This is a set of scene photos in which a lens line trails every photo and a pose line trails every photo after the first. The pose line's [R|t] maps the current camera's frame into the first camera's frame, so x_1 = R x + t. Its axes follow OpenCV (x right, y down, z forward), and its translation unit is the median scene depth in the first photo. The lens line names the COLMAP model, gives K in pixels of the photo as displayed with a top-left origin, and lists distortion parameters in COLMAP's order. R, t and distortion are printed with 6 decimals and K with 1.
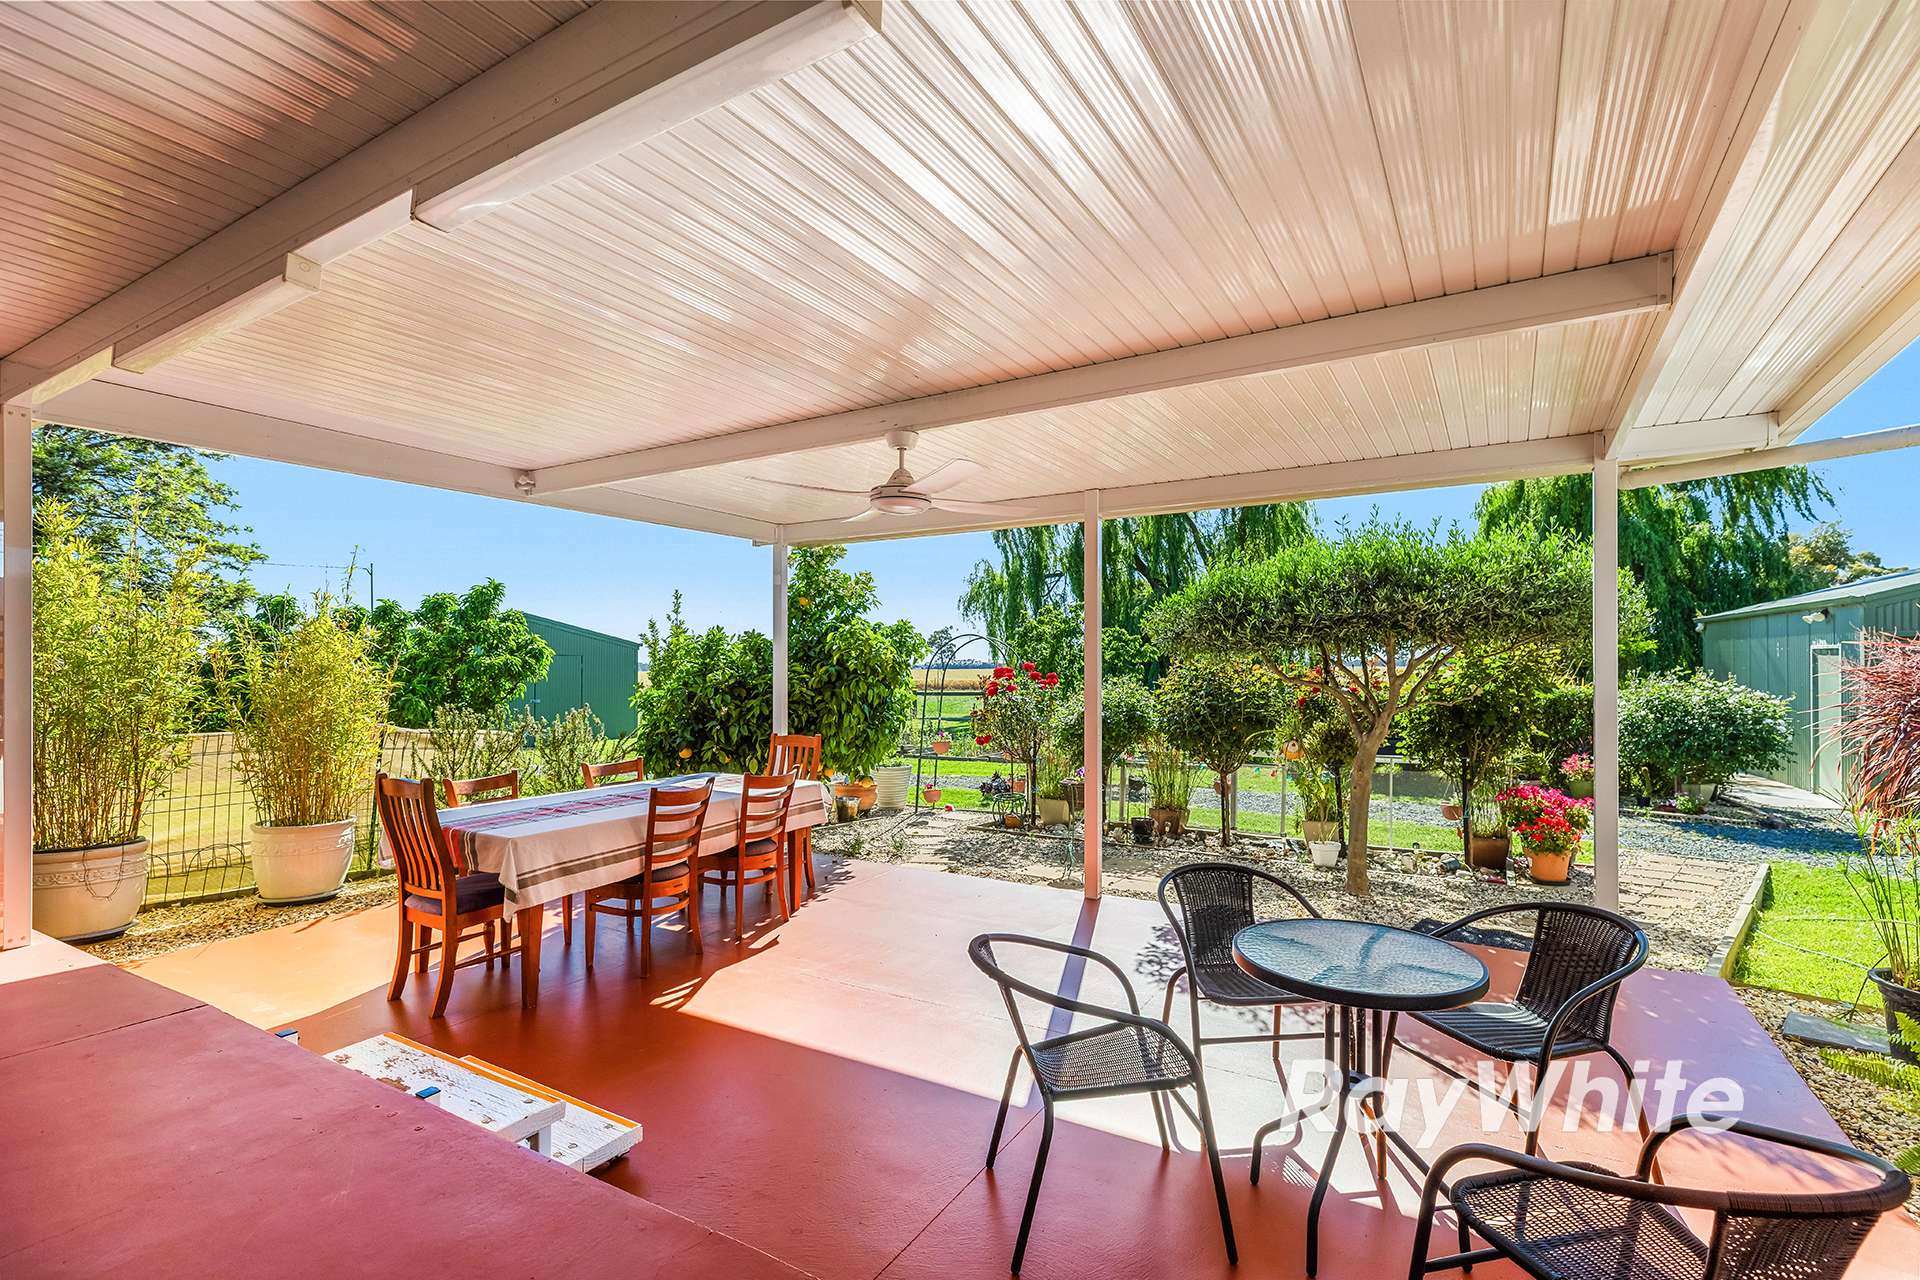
lens RADIAL K [[896.8, 0, 961.5], [0, 896.8, 661.3], [0, 0, 1]] dist [-0.000953, -0.000116]
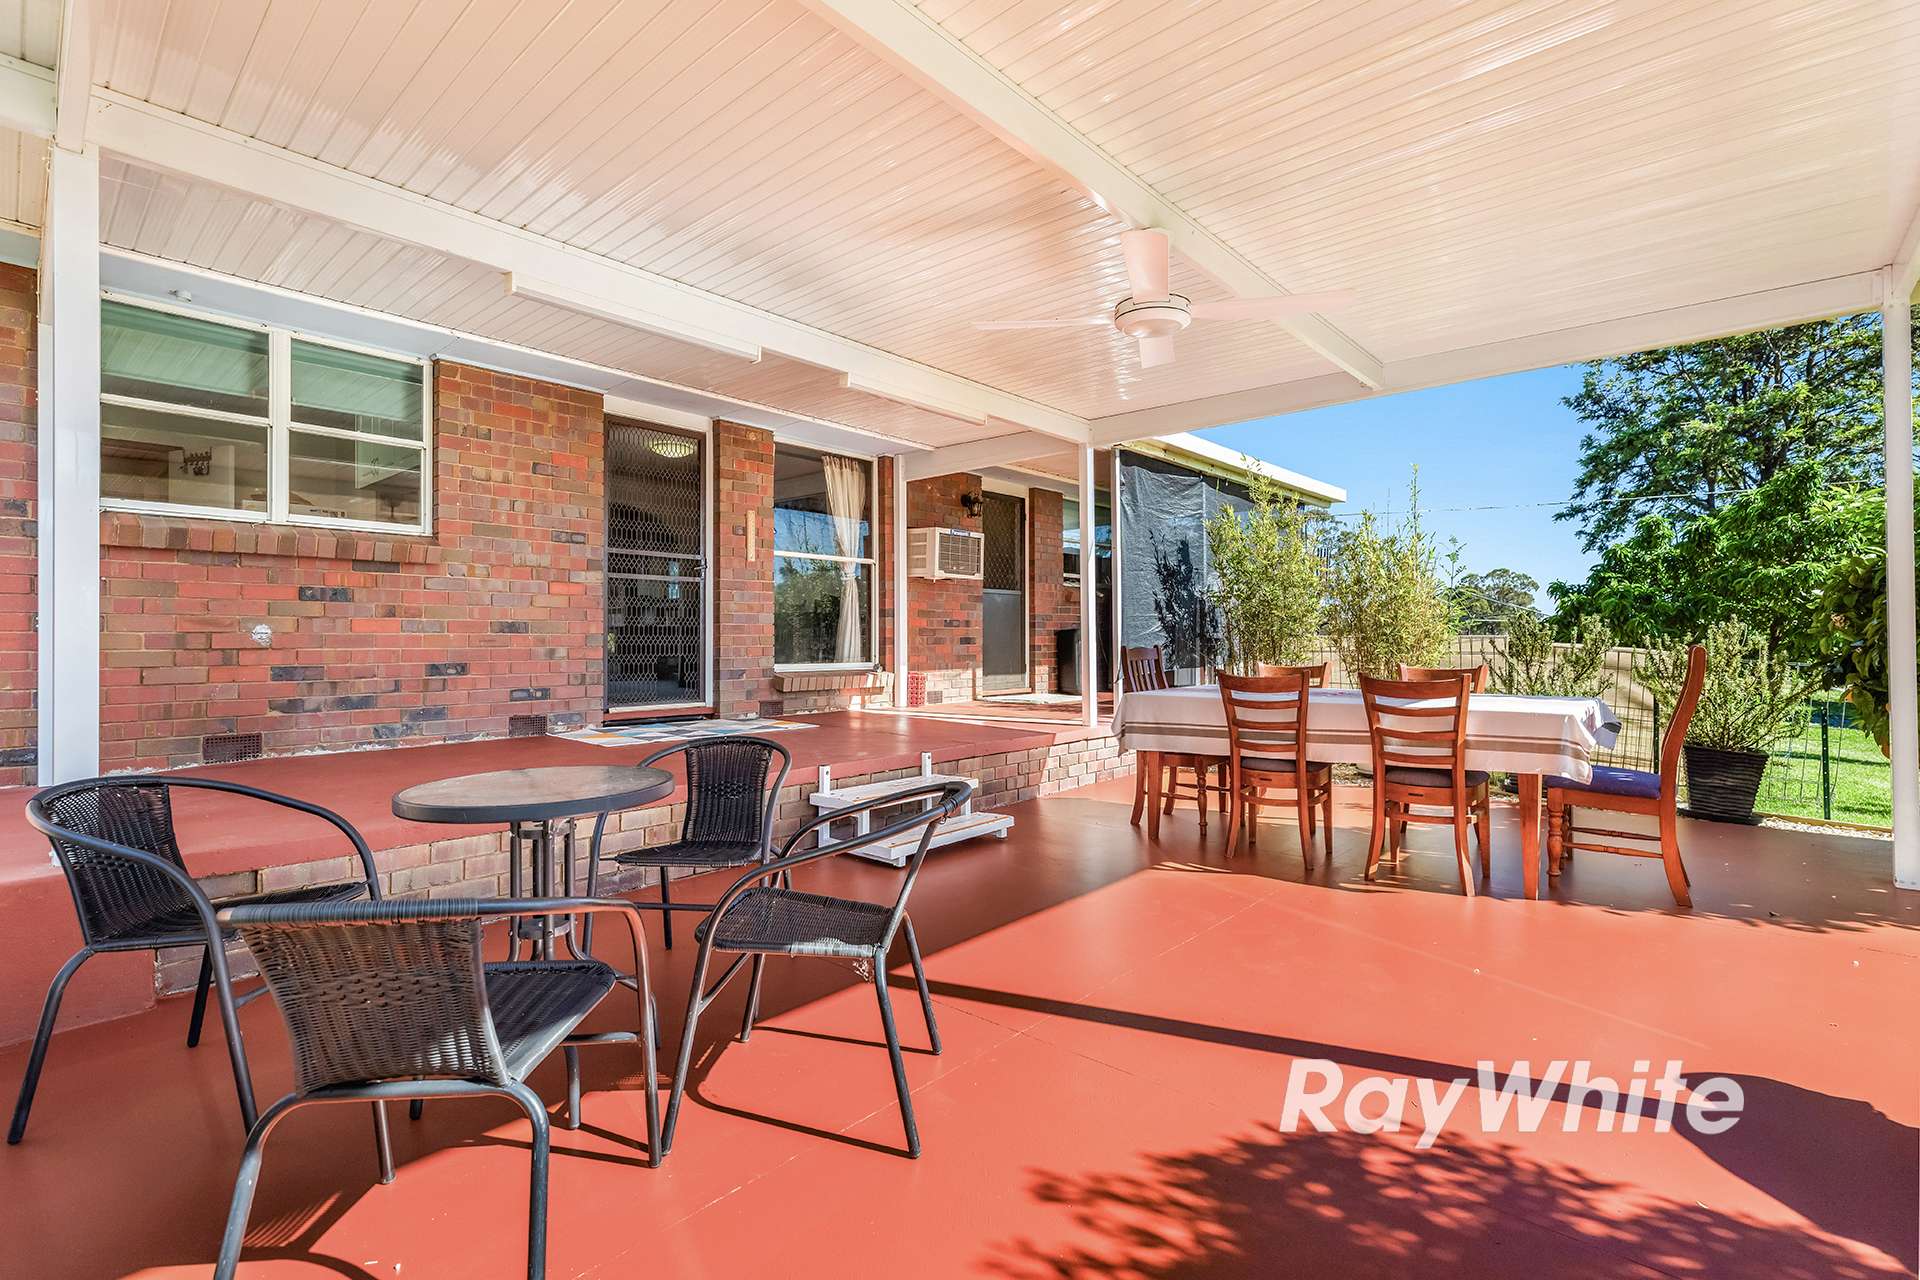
lens RADIAL K [[866.4, 0, 960.0], [0, 866.4, 640.0], [0, 0, 1]] dist [-0.000297, -0.000028]
pose [[-0.190652, 0.003381, -0.981652, 0.659989], [0.003668, 0.999990, 0.002732, 0.100209], [0.981651, -0.003080, -0.190663, 0.872540]]
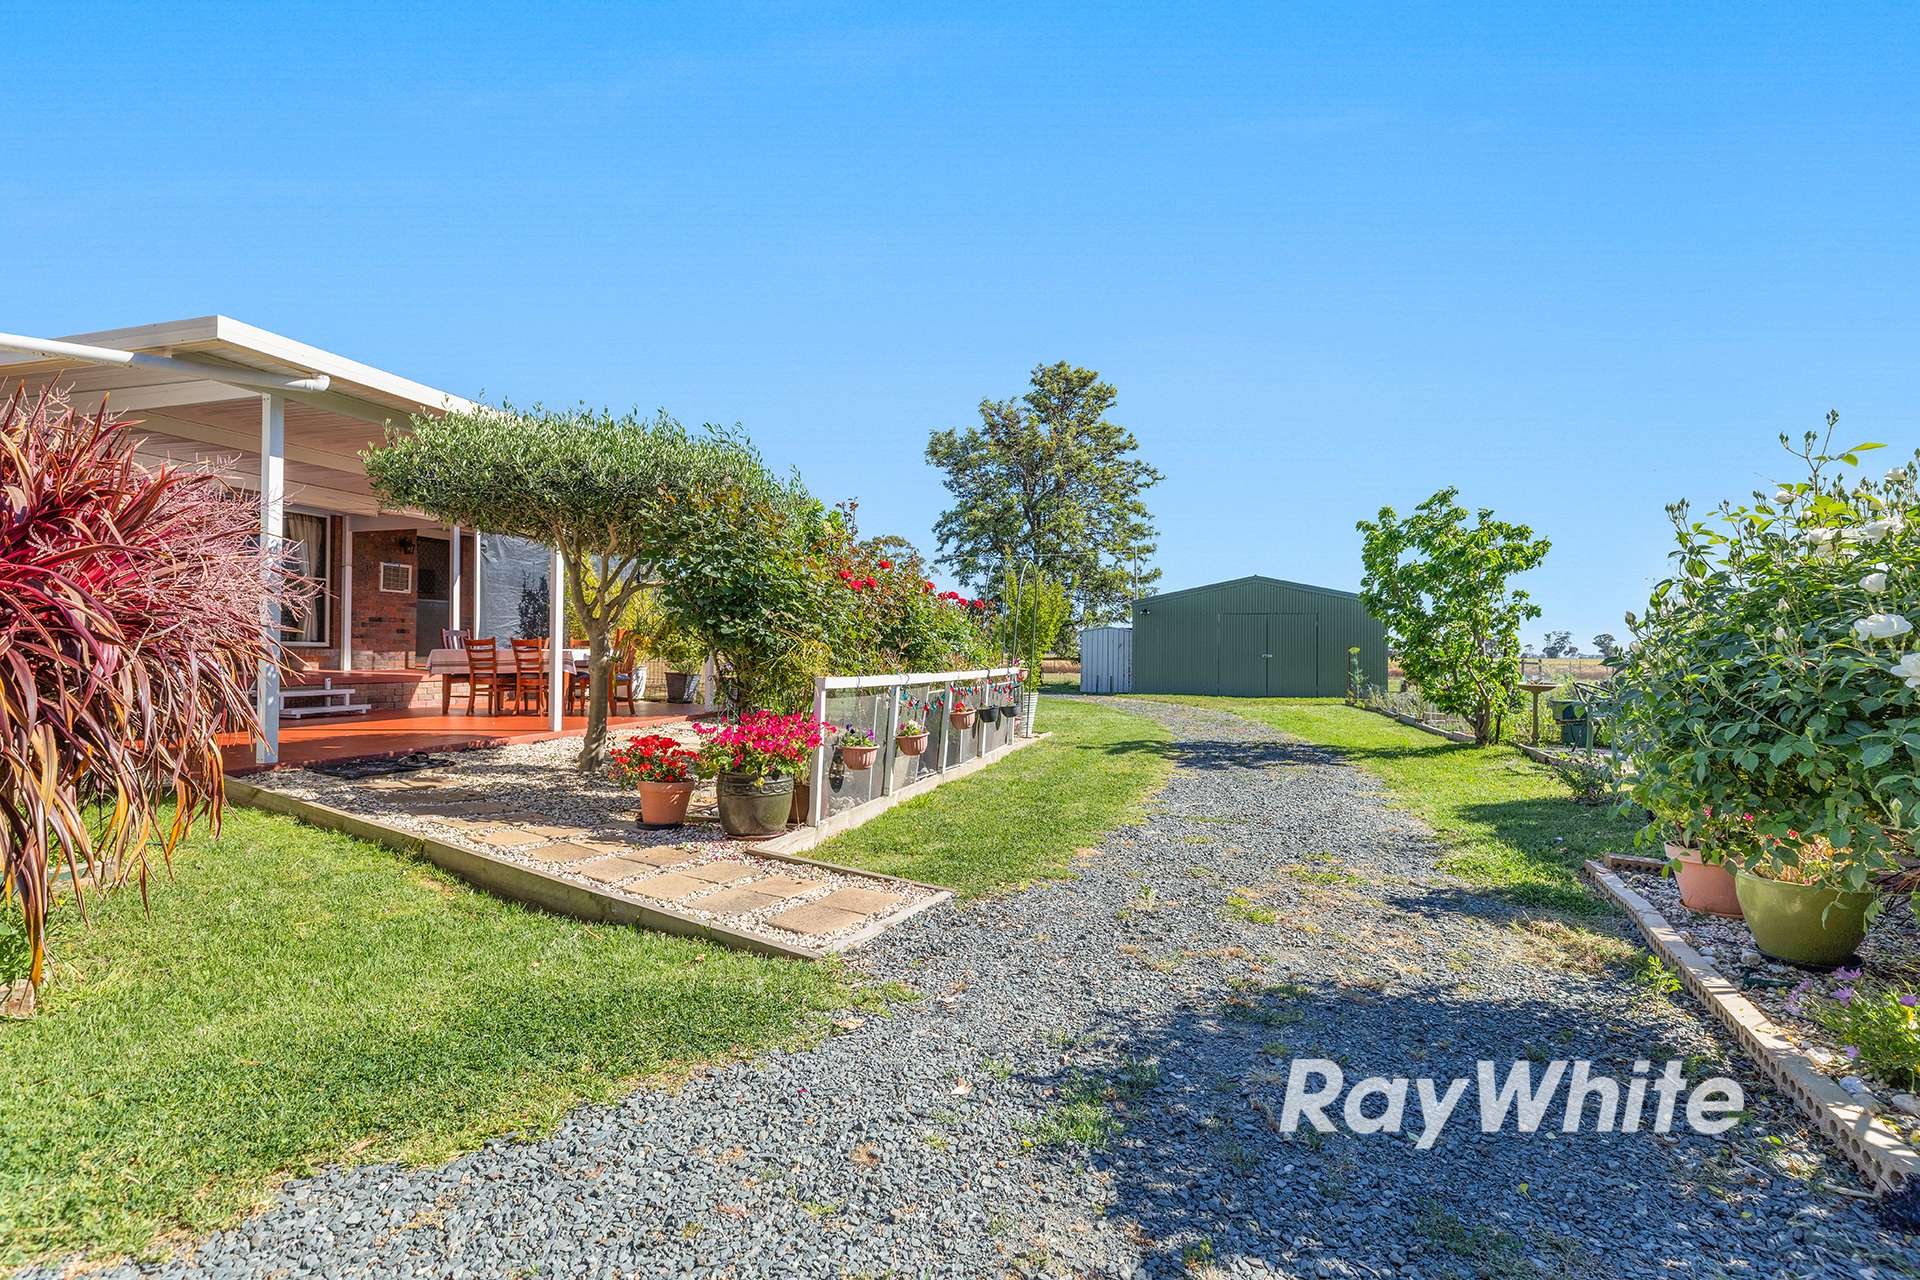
lens RADIAL K [[866.4, 0, 960.0], [0, 866.4, 640.0], [0, 0, 1]] dist [-0.000297, -0.000028]
pose [[0.246736, -0.007363, -0.969055, 2.250233], [-0.002106, 0.999965, -0.008134, 0.160203], [0.969080, 0.004047, 0.246712, 1.690368]]
